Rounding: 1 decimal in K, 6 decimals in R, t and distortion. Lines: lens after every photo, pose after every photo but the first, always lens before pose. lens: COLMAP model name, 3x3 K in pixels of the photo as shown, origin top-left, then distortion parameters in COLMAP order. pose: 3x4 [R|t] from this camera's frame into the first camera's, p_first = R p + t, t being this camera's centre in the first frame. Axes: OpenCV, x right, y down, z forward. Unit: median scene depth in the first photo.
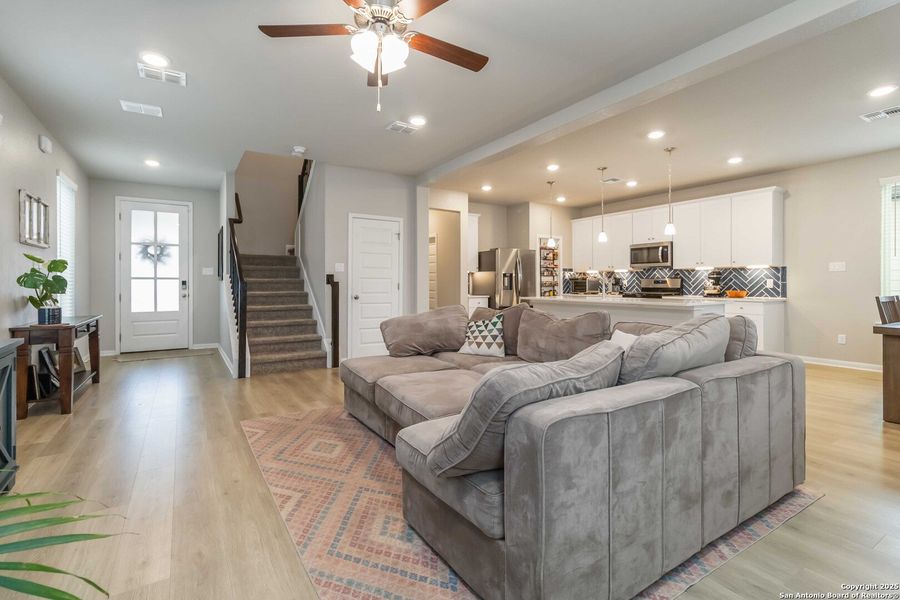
lens RADIAL K [[423.6, 0, 456.4], [0, 423.6, 282.6], [0, 0, 1]] dist [0.000366, 0.000293]
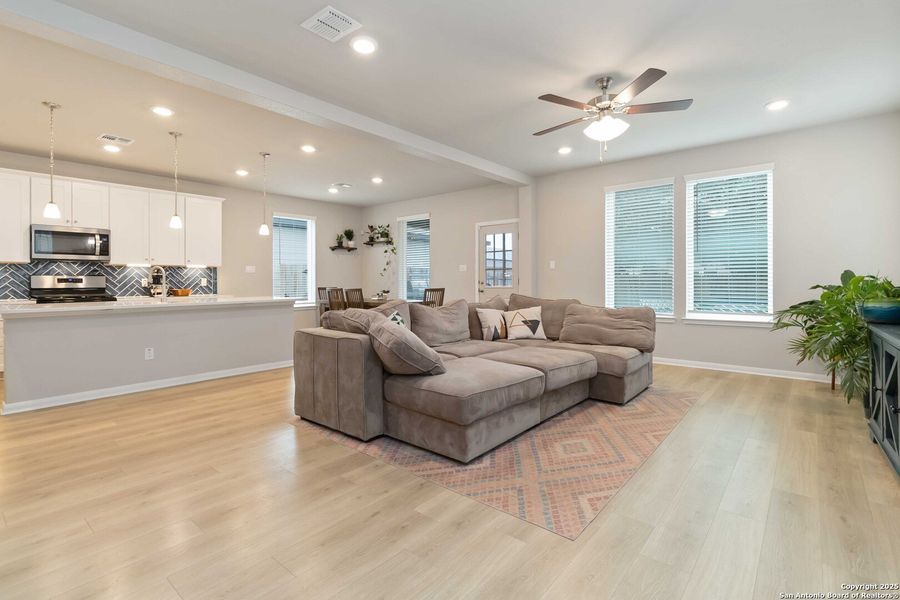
lens RADIAL K [[427.1, 0, 454.9], [0, 427.1, 277.4], [0, 0, 1]] dist [0.003967, 0.000828]
pose [[-0.298803, 0.009702, 0.954266, -0.467523], [0.002550, 0.999953, -0.009368, 0.002139], [-0.954312, -0.000366, -0.298813, 0.621219]]
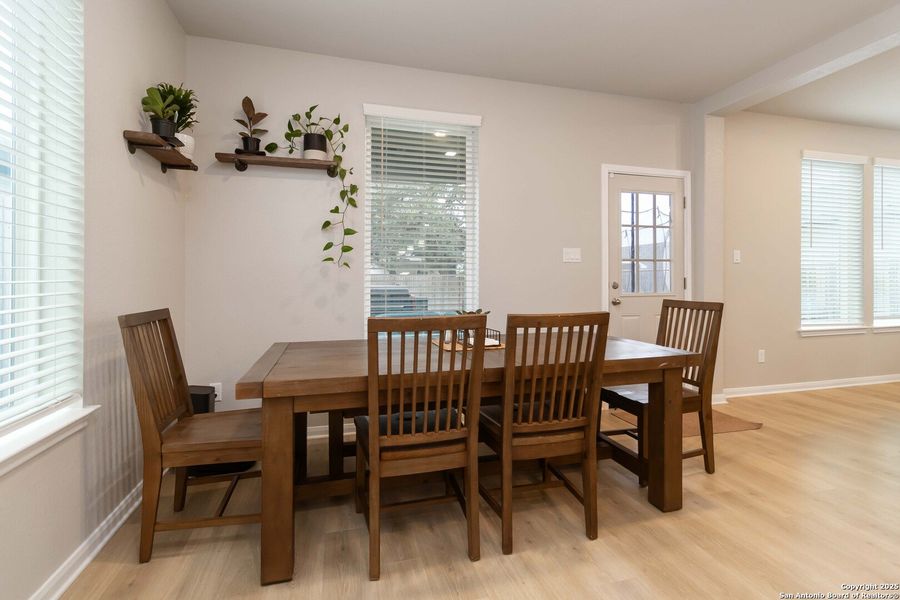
lens RADIAL K [[423.6, 0, 456.4], [0, 423.6, 282.6], [0, 0, 1]] dist [0.000366, 0.000293]
pose [[-0.957185, 0.001756, 0.289473, 0.543447], [0.002382, 0.999996, 0.001813, 0.000137], [-0.289469, 0.002425, -0.957184, 0.798870]]
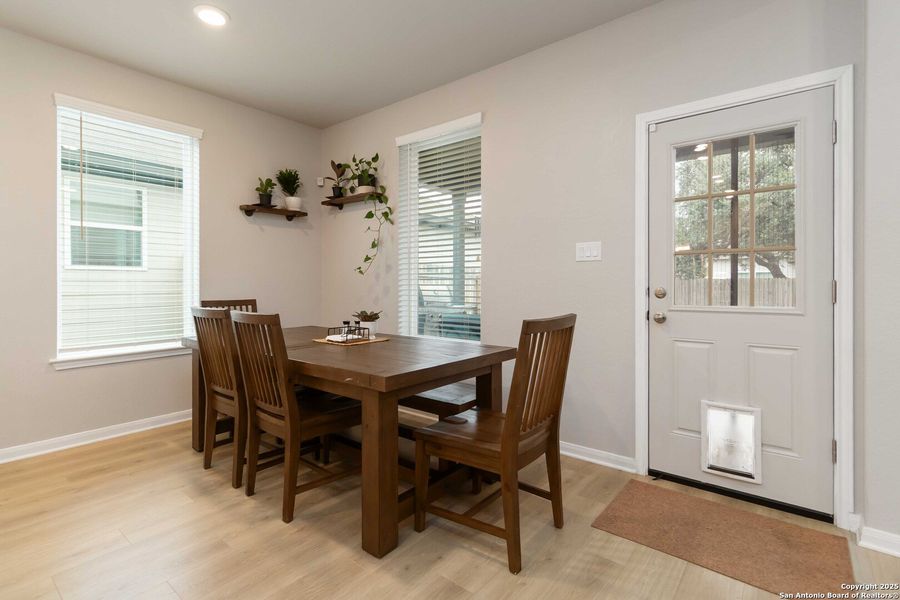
lens RADIAL K [[433.1, 0, 451.2], [0, 433.1, 282.0], [0, 0, 1]] dist [0.002925, 0.000527]
pose [[-0.312755, 0.002071, 0.949832, 0.229636], [-0.001360, 0.999996, -0.002628, -0.002522], [-0.949833, -0.002114, -0.312750, 0.514900]]
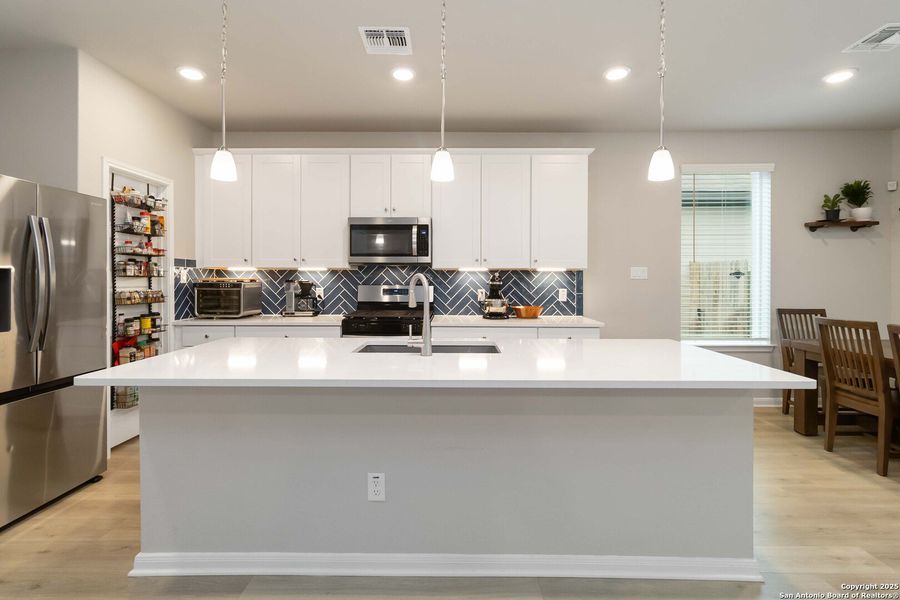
lens RADIAL K [[427.1, 0, 454.9], [0, 427.1, 277.4], [0, 0, 1]] dist [0.003967, 0.000828]
pose [[0.547377, 0.009715, 0.836829, 0.065870], [-0.005811, 0.999953, -0.007807, -0.016939], [-0.836866, -0.000590, 0.547408, 0.678186]]
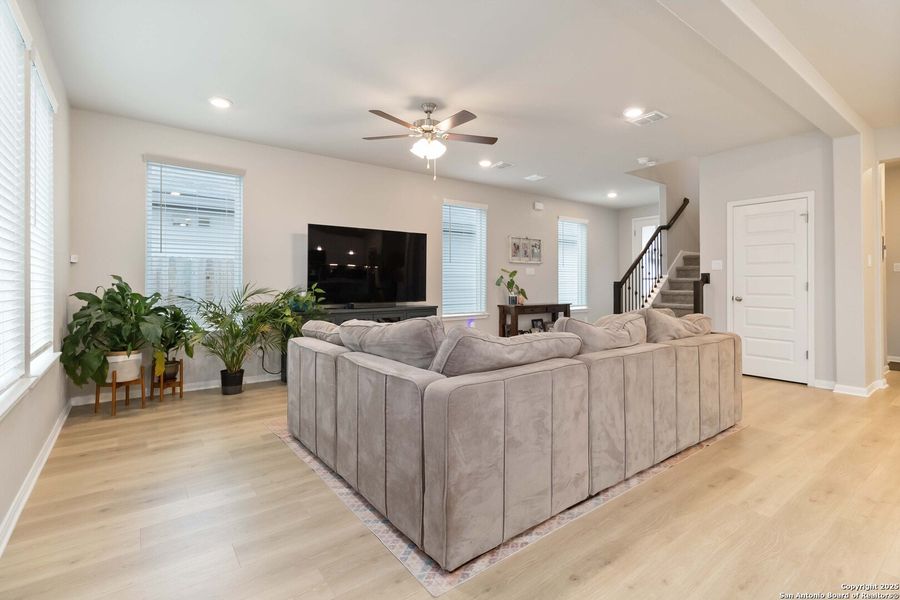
lens RADIAL K [[423.6, 0, 456.4], [0, 423.6, 282.6], [0, 0, 1]] dist [0.000366, 0.000293]
pose [[0.080134, -0.002359, -0.996781, 0.478540], [0.005013, 0.999986, -0.001964, 0.000592], [0.996772, -0.004840, 0.080144, 0.305334]]
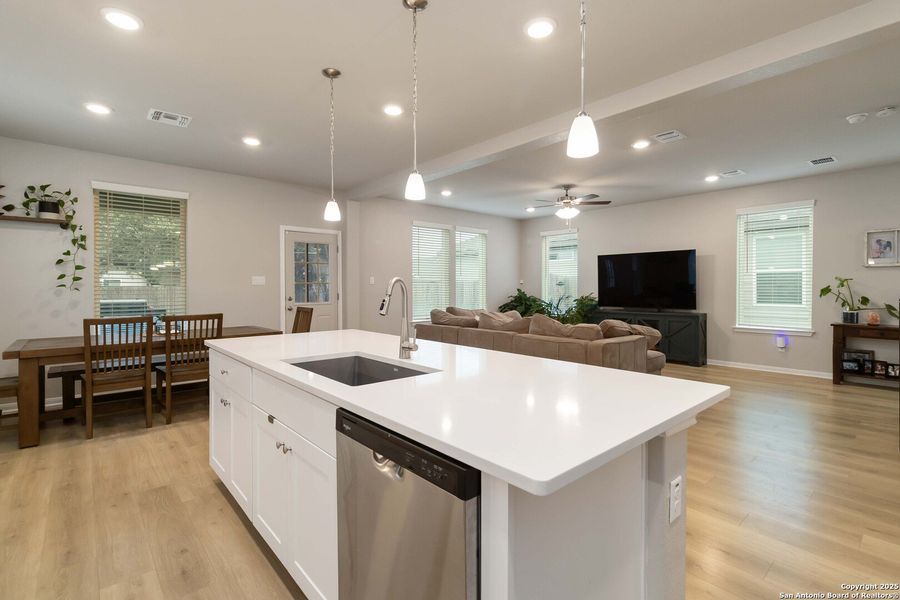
lens RADIAL K [[419.4, 0, 456.1], [0, 419.4, 293.1], [0, 0, 1]] dist [0.004708, 0.000191]
pose [[-0.987792, 0.006087, -0.155661, 0.307013], [0.004120, 0.999908, 0.012957, -0.015705], [0.155725, 0.012158, -0.987726, 1.140441]]
